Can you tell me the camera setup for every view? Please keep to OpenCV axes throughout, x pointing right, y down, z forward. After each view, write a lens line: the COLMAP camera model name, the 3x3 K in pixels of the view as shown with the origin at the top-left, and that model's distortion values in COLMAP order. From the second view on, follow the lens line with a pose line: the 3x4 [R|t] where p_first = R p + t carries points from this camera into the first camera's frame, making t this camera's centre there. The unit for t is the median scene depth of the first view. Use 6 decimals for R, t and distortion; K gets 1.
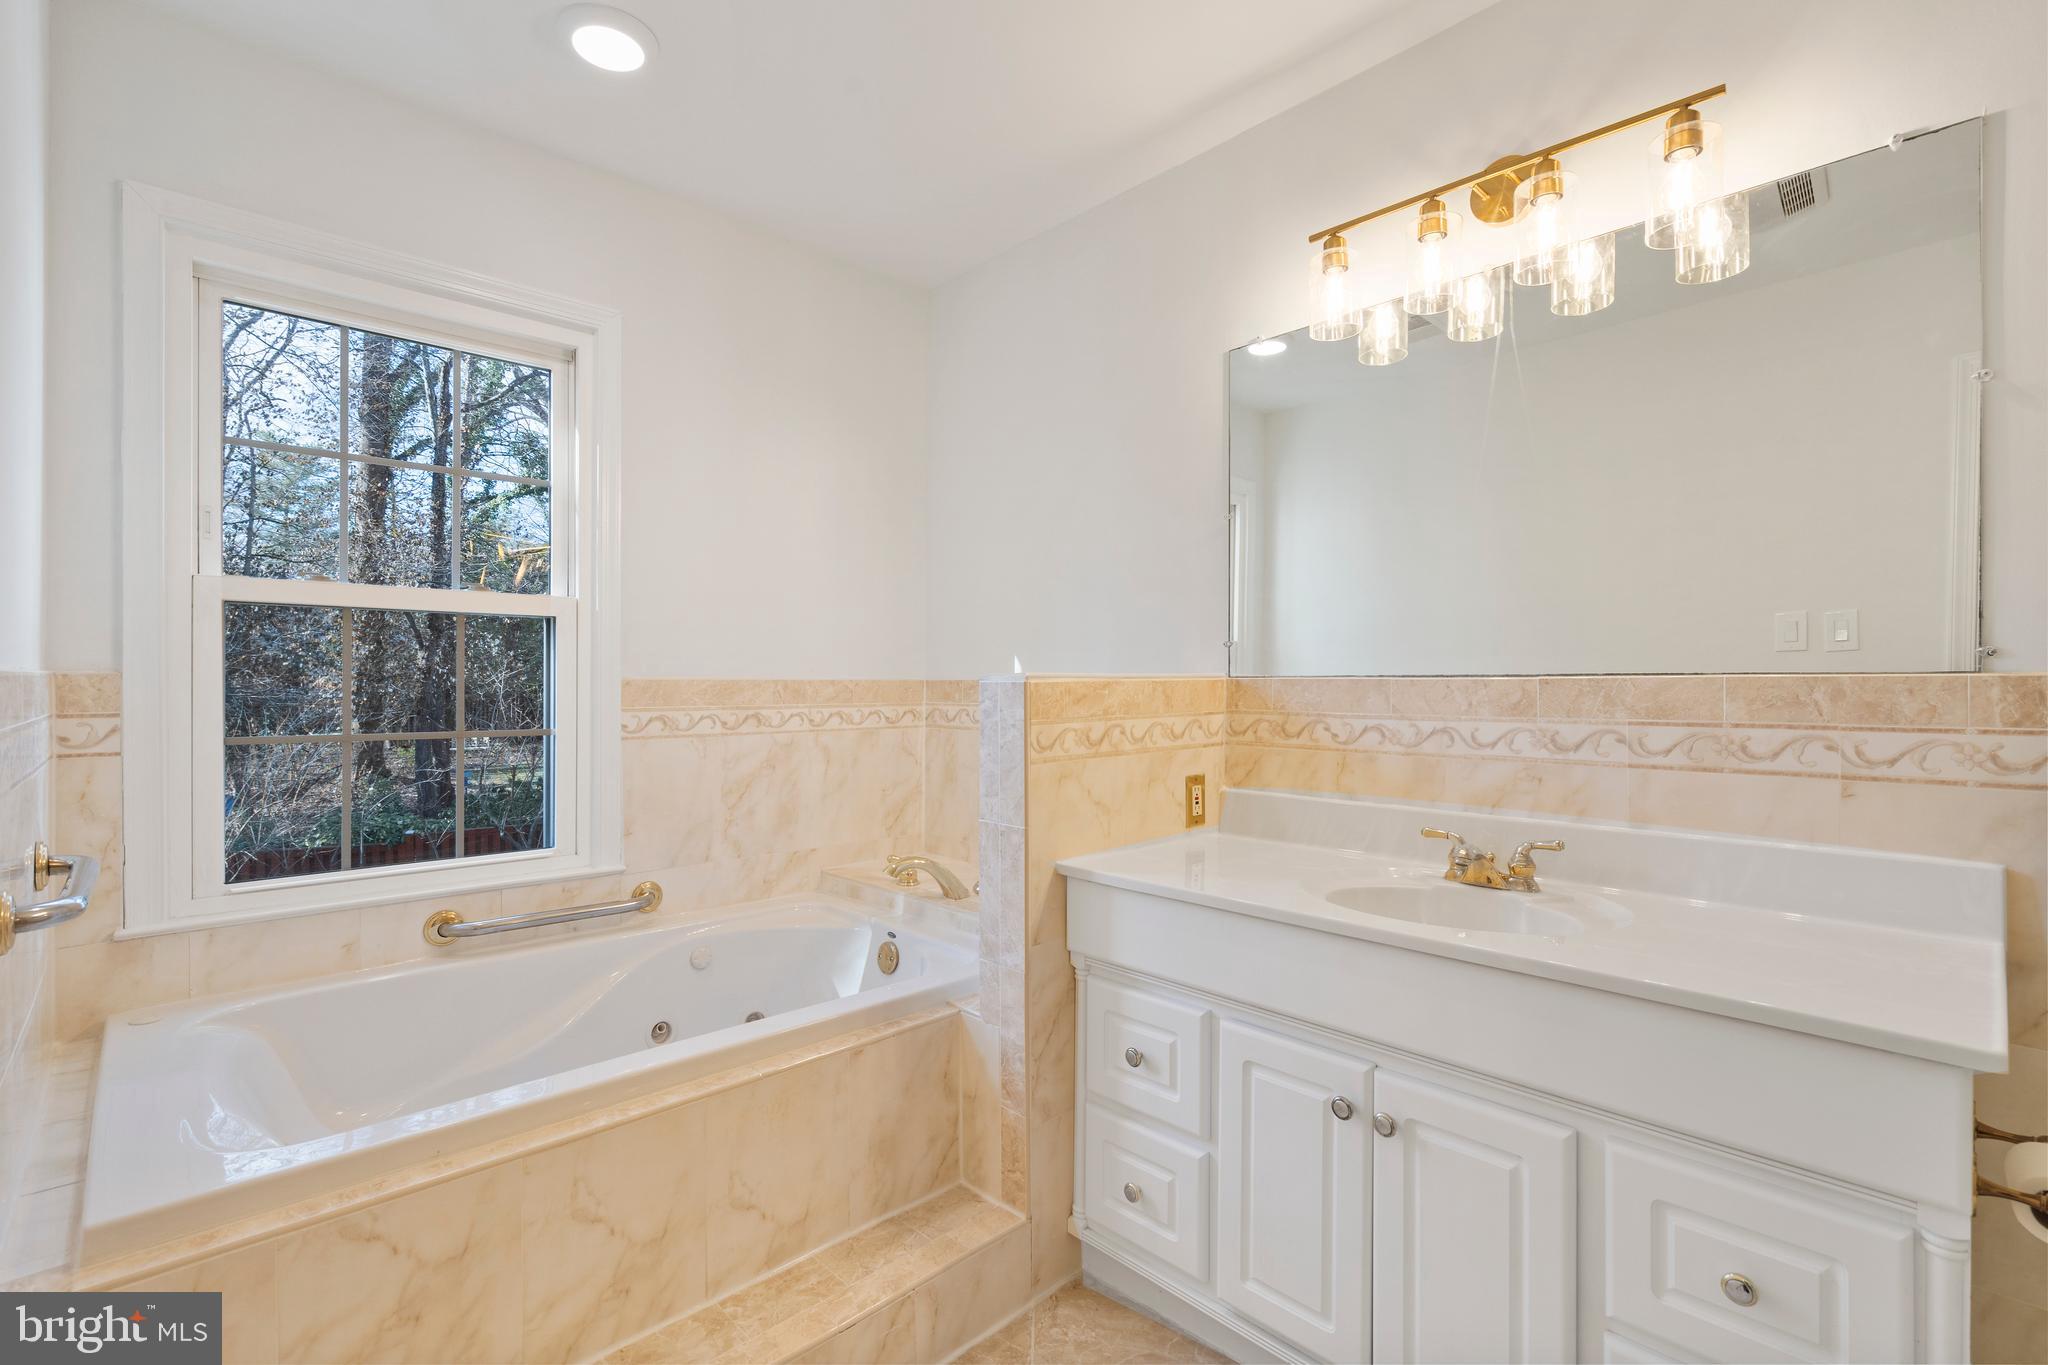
lens RADIAL K [[931.1, 0, 1022.4], [0, 931.1, 681.2], [0, 0, 1]] dist [-0.001225, 0.001664]
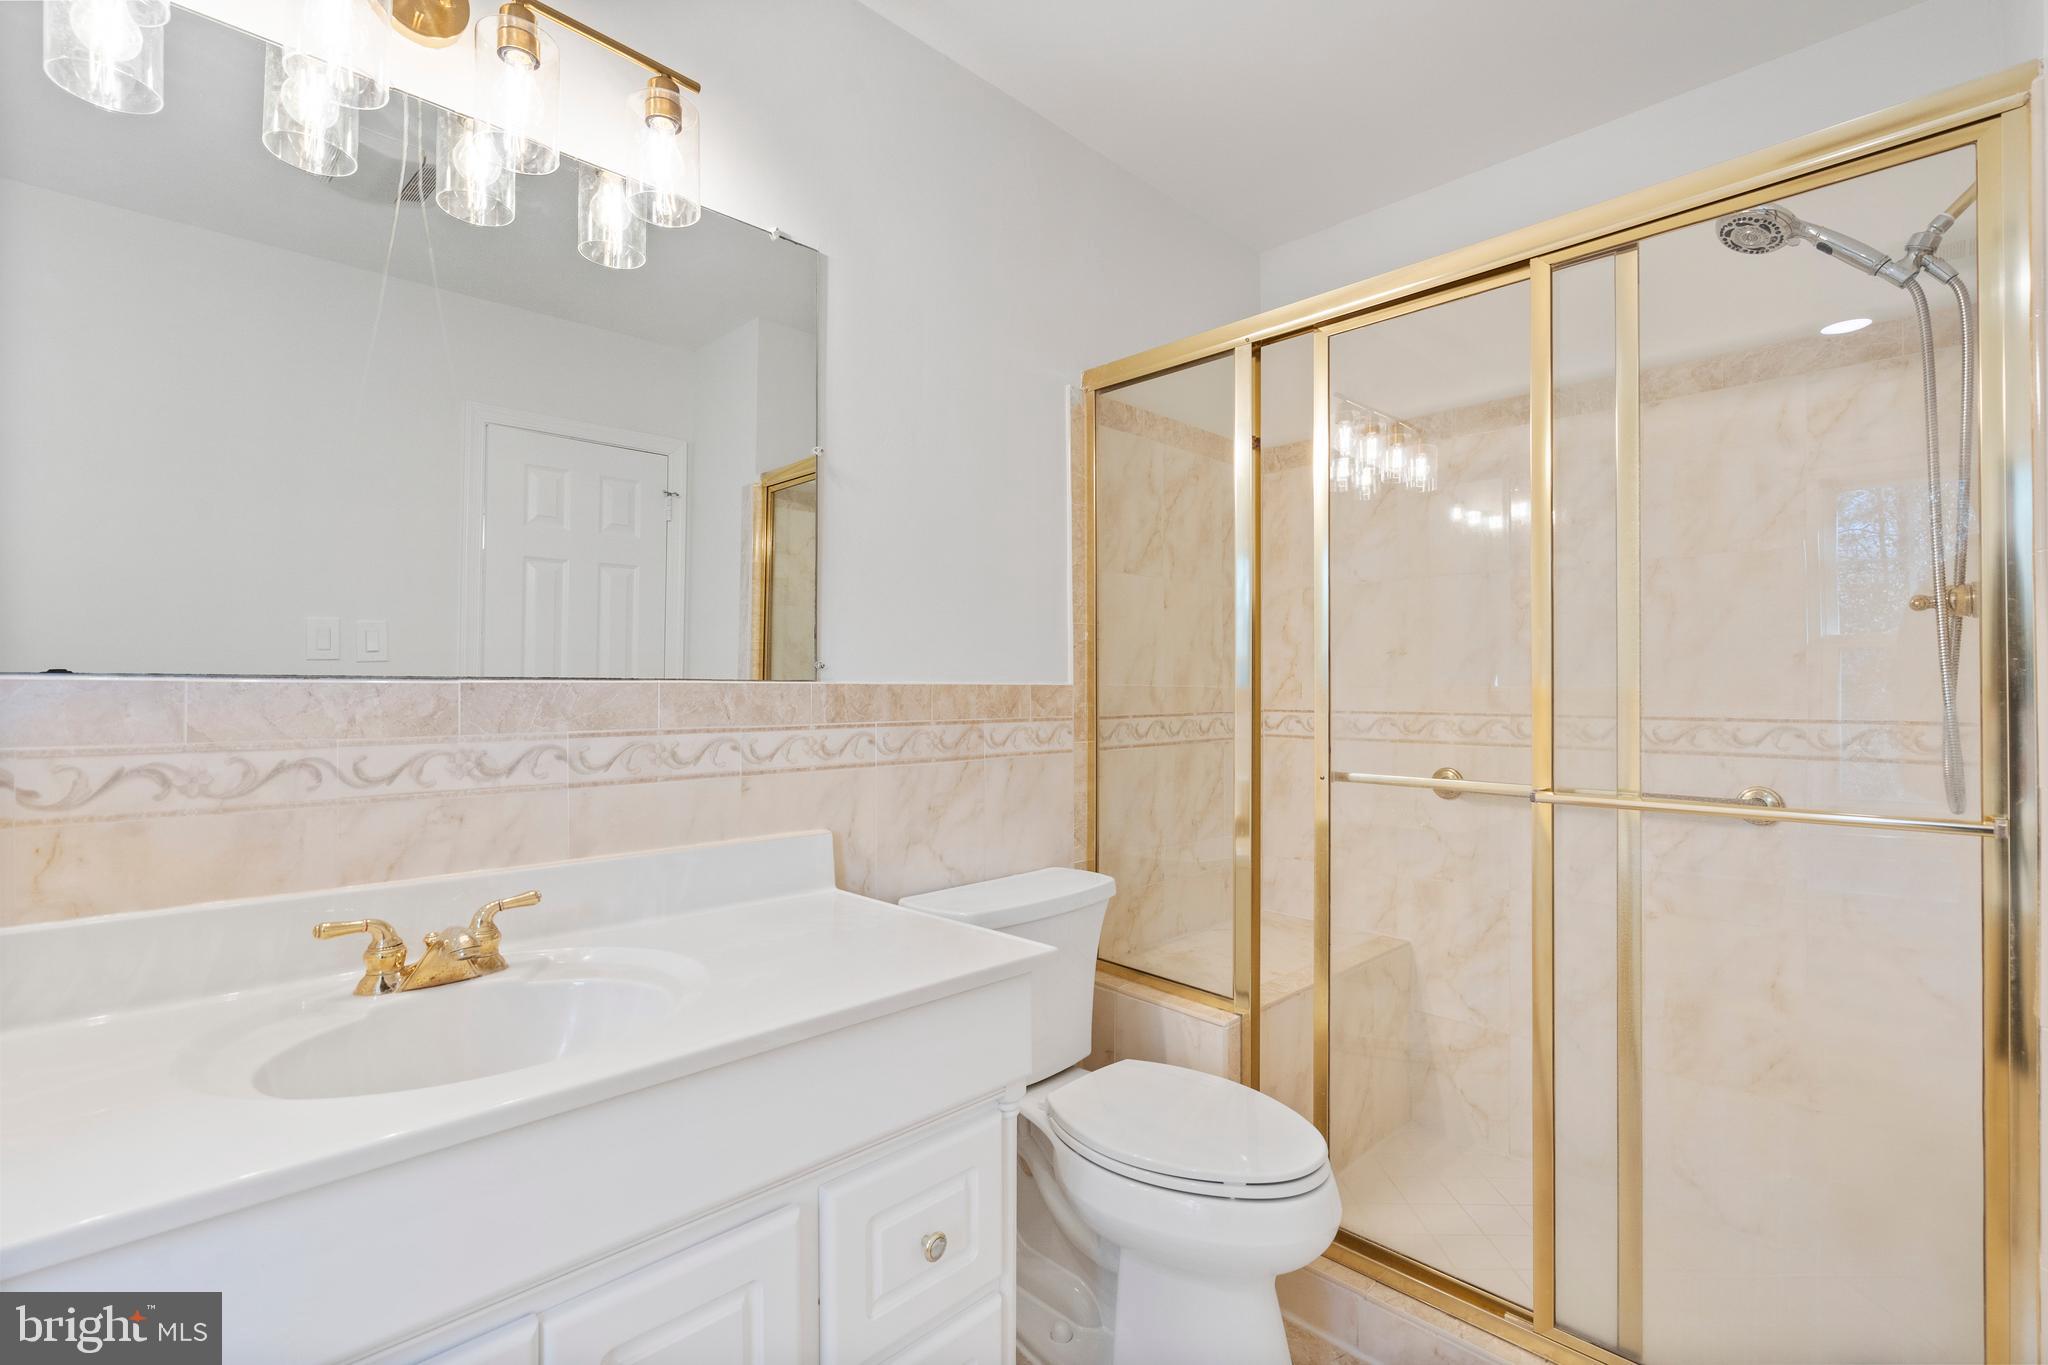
lens RADIAL K [[931.1, 0, 1020.9], [0, 931.1, 687.4], [0, 0, 1]] dist [-0.001225, 0.001664]
pose [[-0.043072, 0.011777, 0.999003, -0.213777], [0.002948, 0.999928, -0.011661, 0.012059], [-0.999068, 0.002443, -0.043103, 0.623110]]
